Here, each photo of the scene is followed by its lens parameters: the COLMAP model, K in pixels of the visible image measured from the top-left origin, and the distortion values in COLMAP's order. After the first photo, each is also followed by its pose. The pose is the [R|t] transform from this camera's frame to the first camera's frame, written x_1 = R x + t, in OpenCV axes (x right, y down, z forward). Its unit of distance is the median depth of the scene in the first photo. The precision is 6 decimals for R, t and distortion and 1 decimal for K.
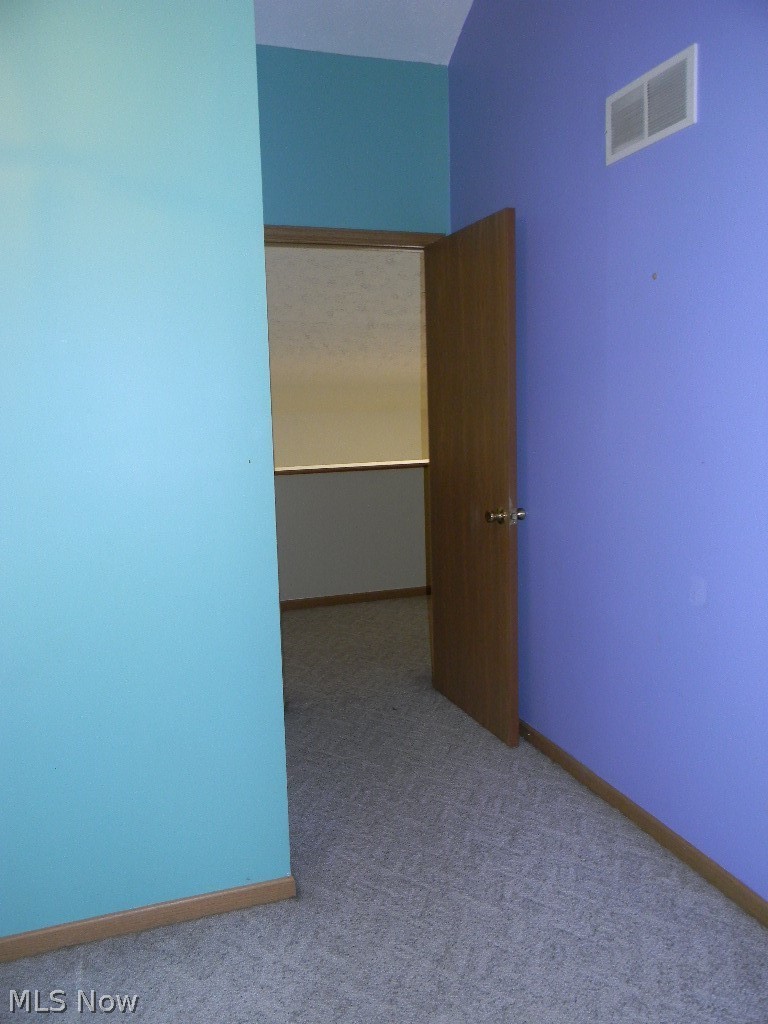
lens RADIAL K [[815.9, 0, 384.0], [0, 815.9, 512.0], [0, 0, 1]] dist [-0.009185, -0.007558]
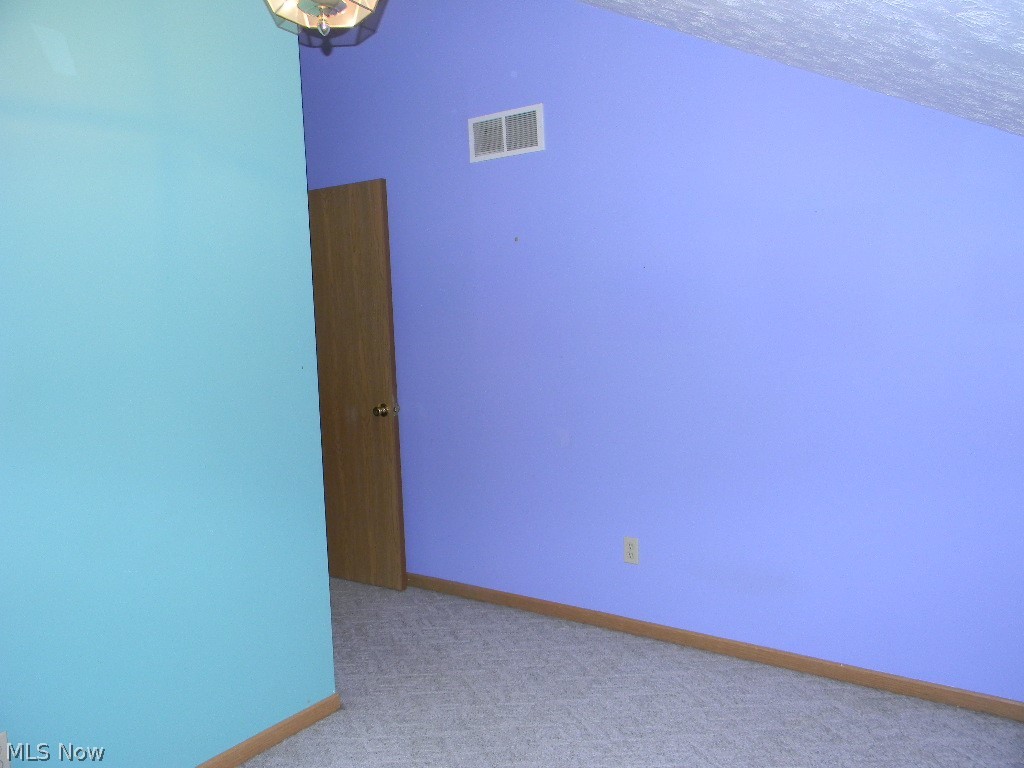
lens RADIAL K [[815.9, 0, 508.9], [0, 815.9, 377.4], [0, 0, 1]] dist [-0.009185, -0.007558]
pose [[0.808608, -0.050170, 0.586204, -0.588712], [0.096090, 0.994241, -0.047454, 0.043494], [-0.580447, 0.094700, 0.808772, -0.219141]]
